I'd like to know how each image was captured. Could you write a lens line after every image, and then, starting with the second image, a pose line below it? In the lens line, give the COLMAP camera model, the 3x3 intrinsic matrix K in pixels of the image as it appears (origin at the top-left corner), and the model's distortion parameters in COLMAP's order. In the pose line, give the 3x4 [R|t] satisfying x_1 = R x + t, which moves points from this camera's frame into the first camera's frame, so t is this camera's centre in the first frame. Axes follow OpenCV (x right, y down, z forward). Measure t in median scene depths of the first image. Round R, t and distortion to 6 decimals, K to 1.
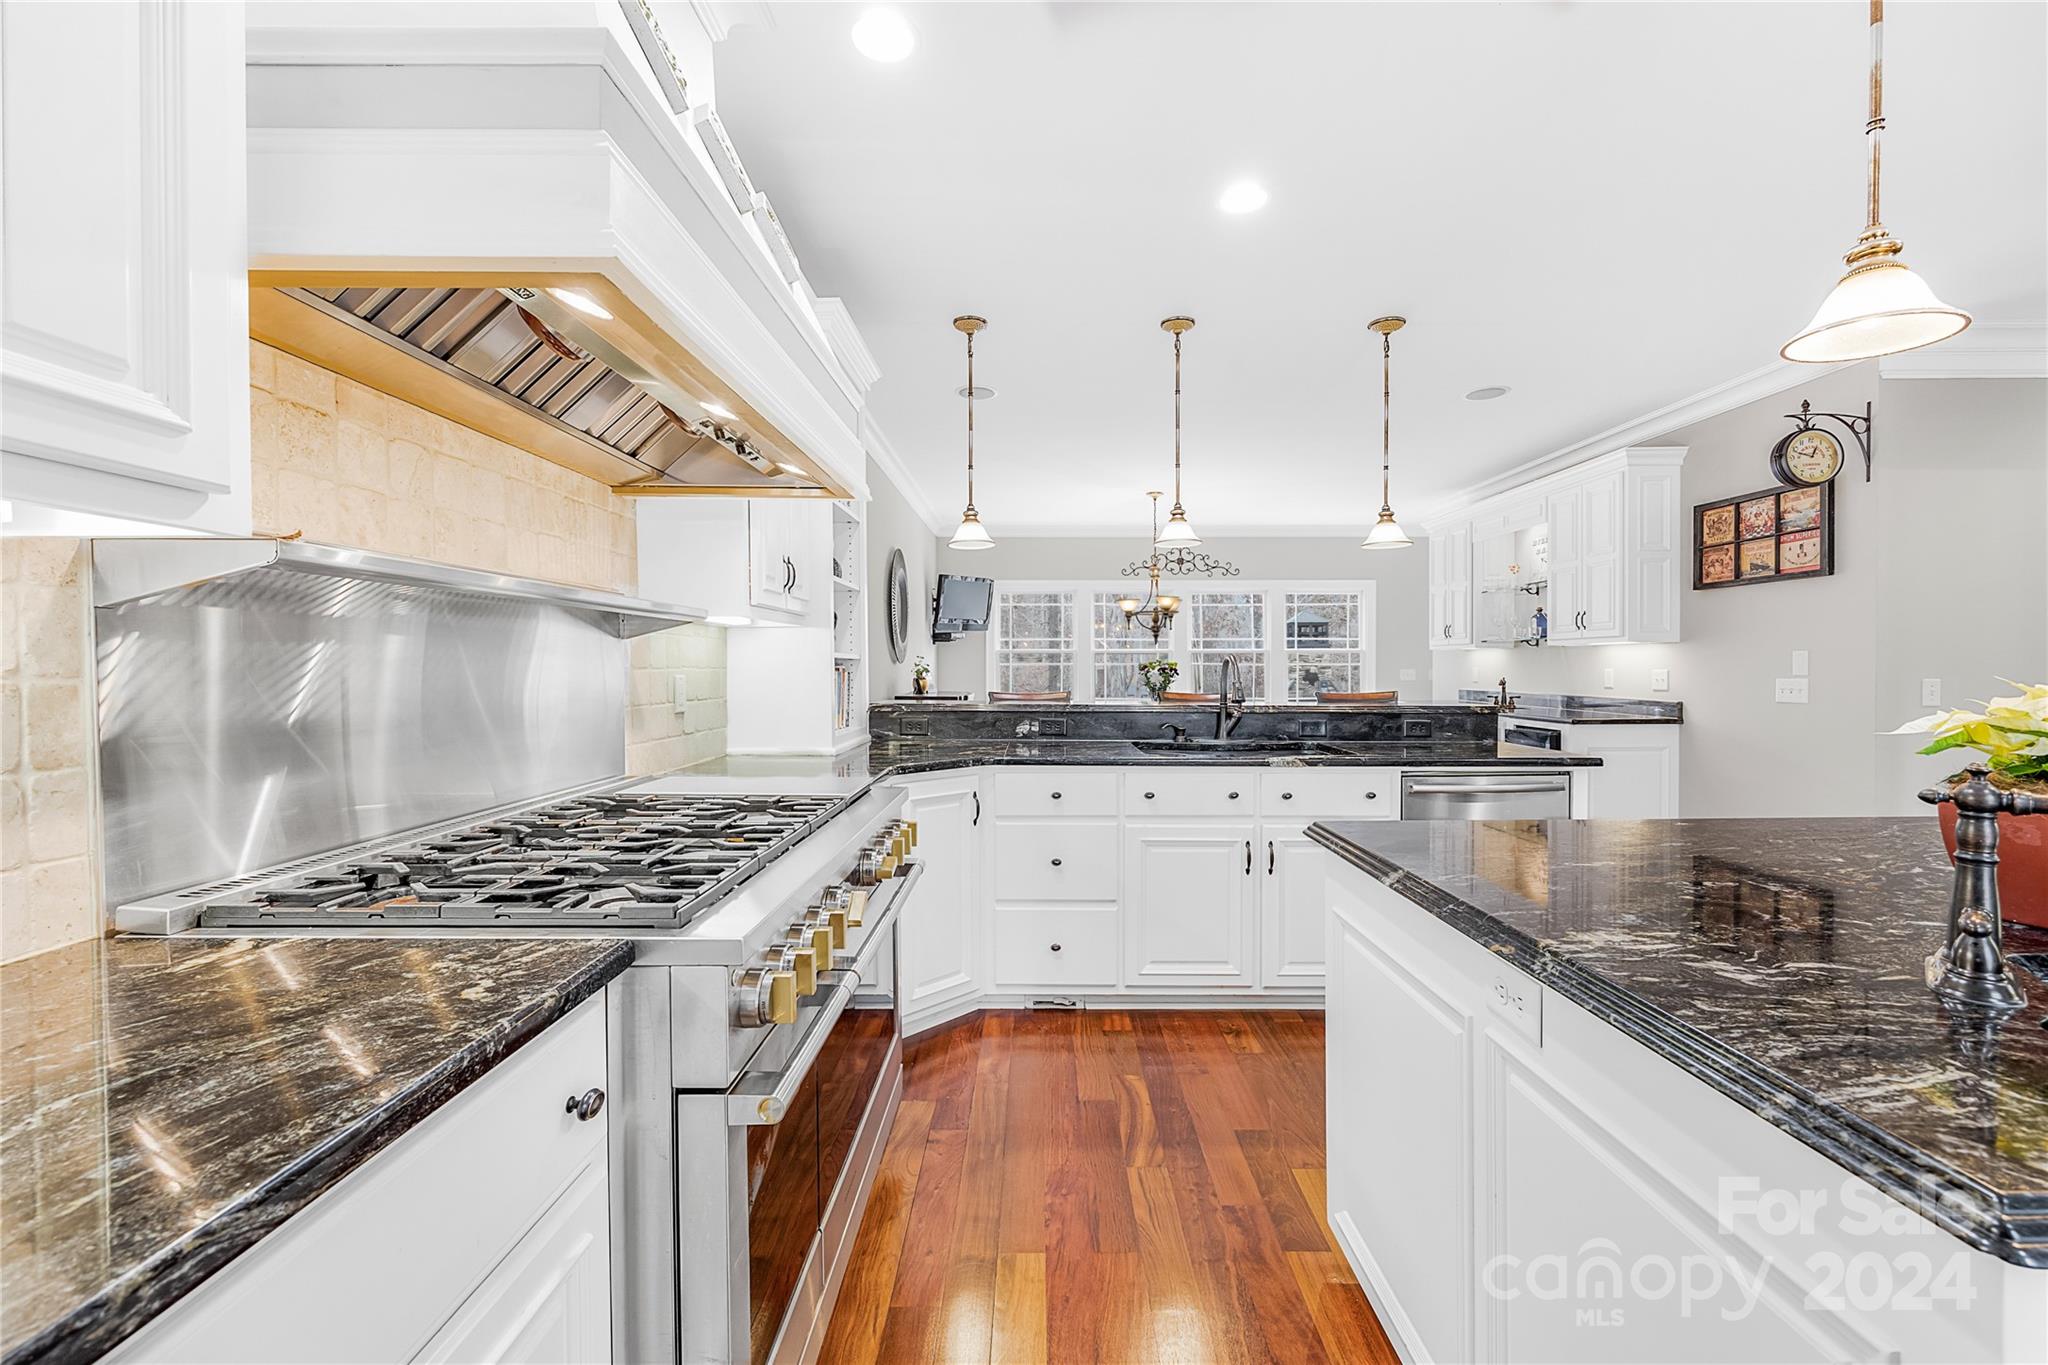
lens RADIAL K [[828.2, 0, 1034.7], [0, 828.2, 672.8], [0, 0, 1]] dist [0.001654, 0.000652]
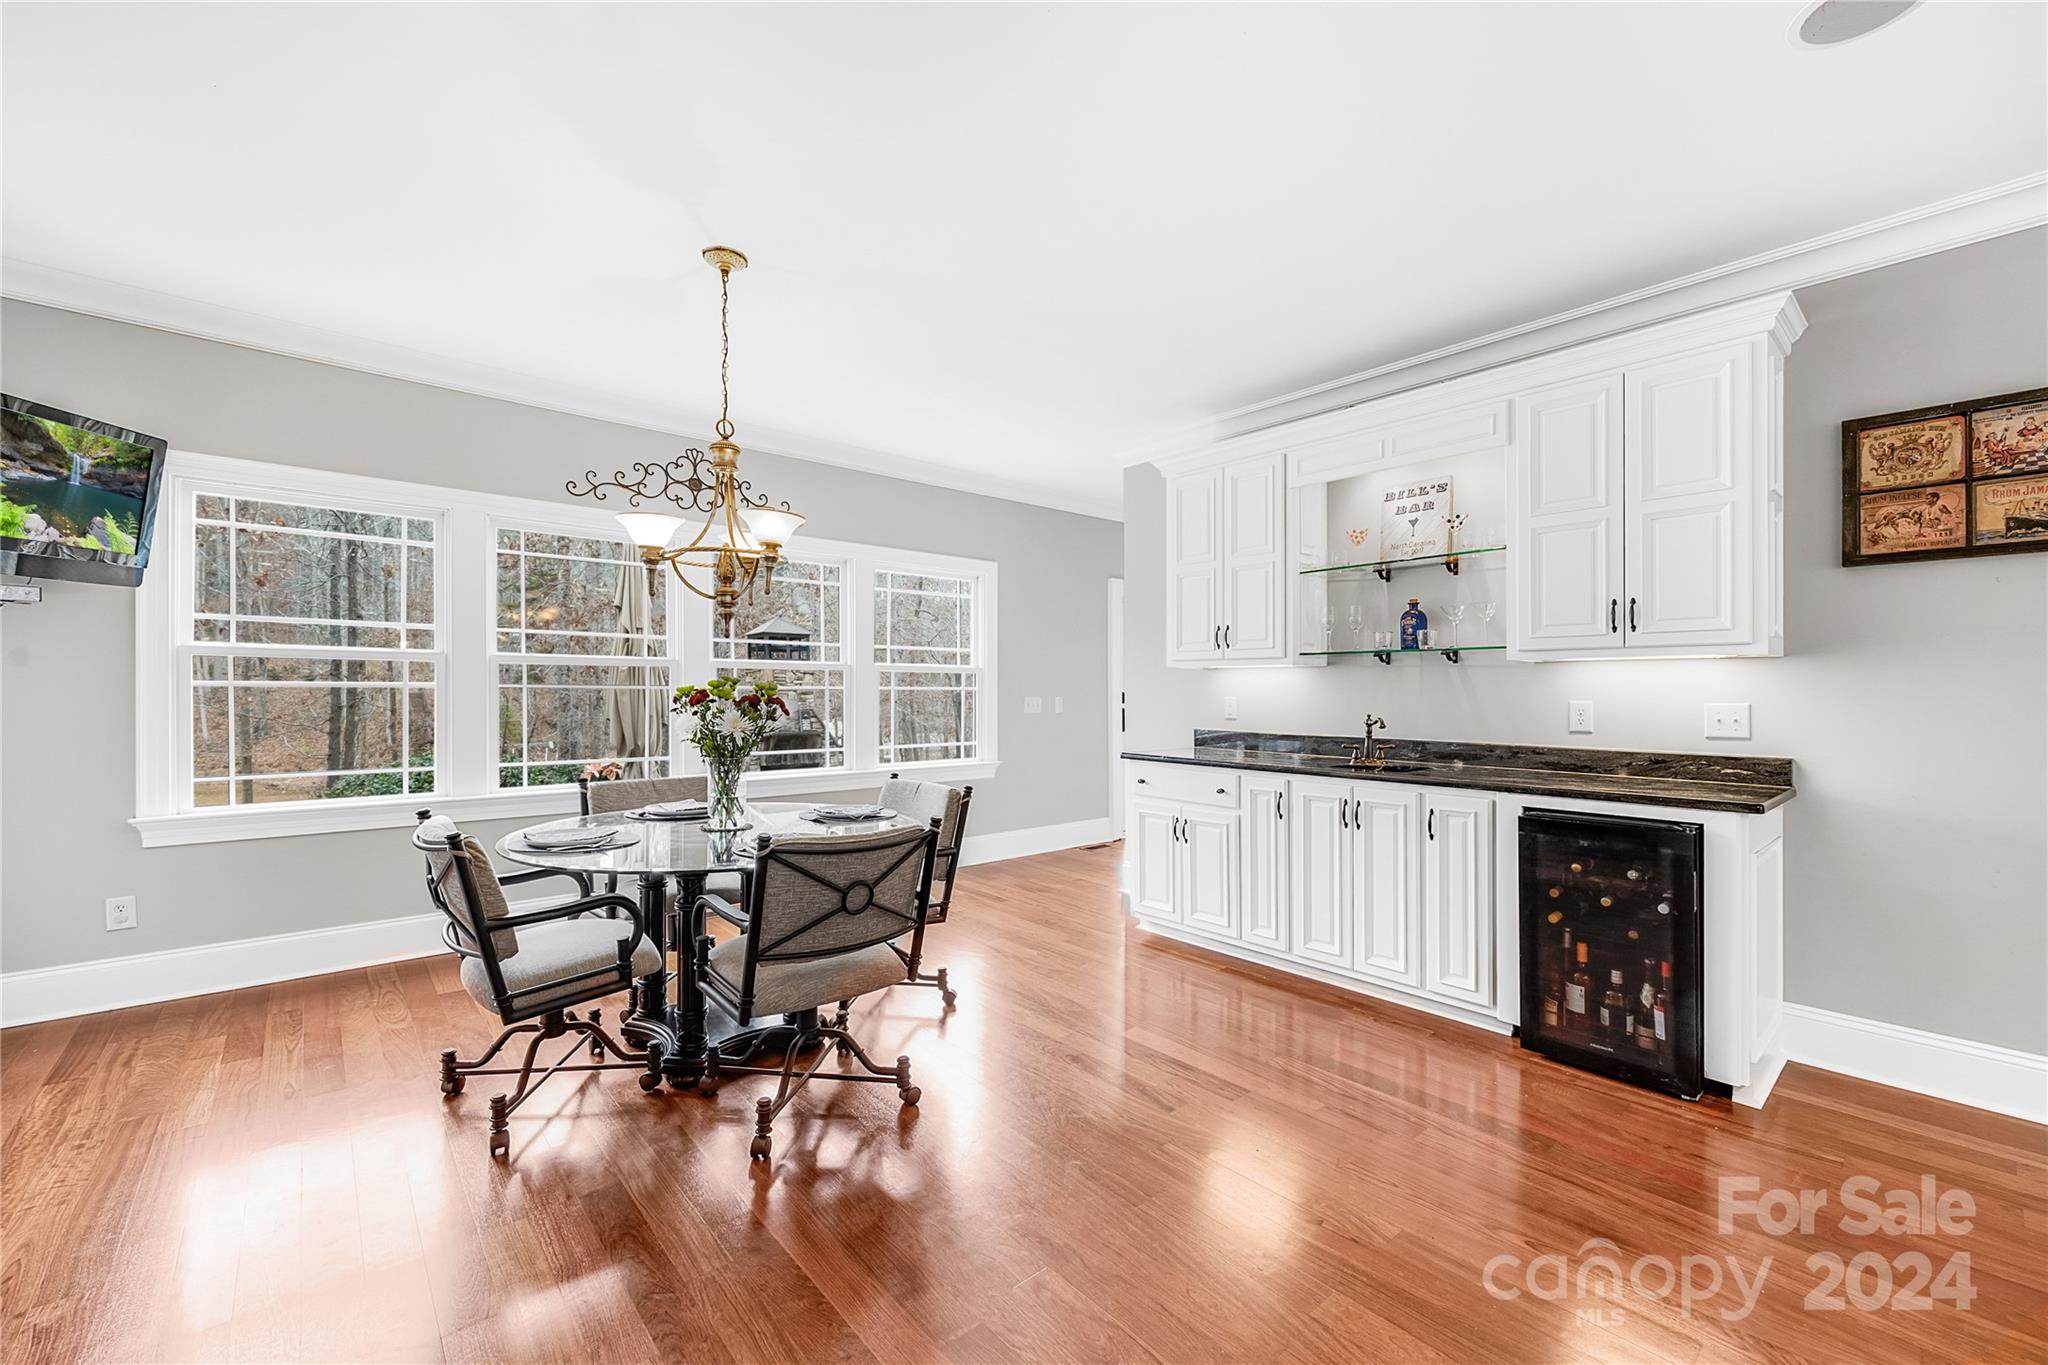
lens RADIAL K [[828.2, 0, 1015.6], [0, 828.2, 675.7], [0, 0, 1]] dist [0.001654, 0.000652]
pose [[0.750250, 0.016817, 0.660941, -0.021475], [0.000820, 0.999652, -0.026366, -0.008772], [-0.661154, 0.020323, 0.749975, 1.004956]]
